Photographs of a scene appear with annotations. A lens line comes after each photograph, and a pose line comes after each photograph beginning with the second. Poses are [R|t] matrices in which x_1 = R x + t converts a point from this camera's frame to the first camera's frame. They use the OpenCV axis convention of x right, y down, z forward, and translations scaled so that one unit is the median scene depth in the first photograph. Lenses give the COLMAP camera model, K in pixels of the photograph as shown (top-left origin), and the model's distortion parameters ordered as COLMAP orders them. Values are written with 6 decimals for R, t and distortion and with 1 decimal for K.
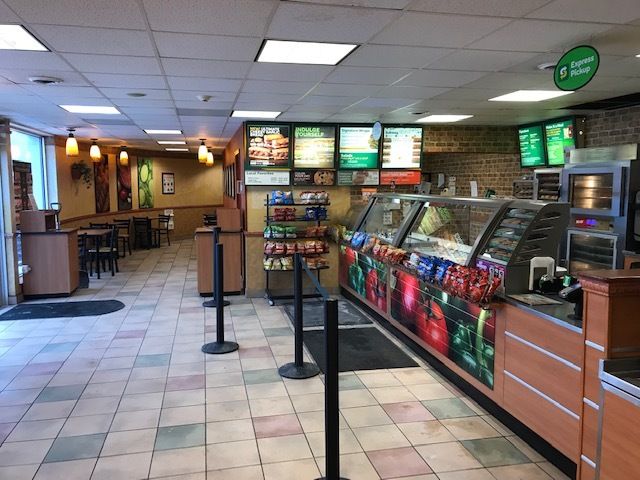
lens RADIAL K [[523.7, 0, 321.3], [0, 523.7, 235.0], [0, 0, 1]] dist [0.005926, 0.000382]
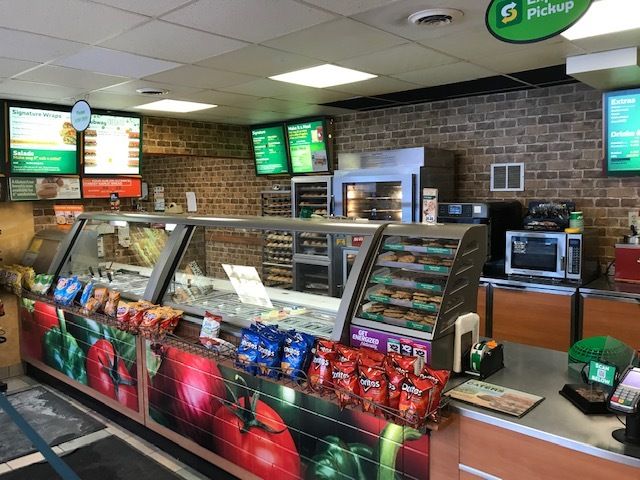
lens RADIAL K [[523.7, 0, 321.3], [0, 523.7, 235.0], [0, 0, 1]] dist [0.005926, 0.000382]
pose [[0.810037, -0.056184, 0.583681, -0.041333], [0.067552, 0.997713, 0.002289, -0.037258], [-0.582475, 0.037575, 0.811980, 0.339650]]
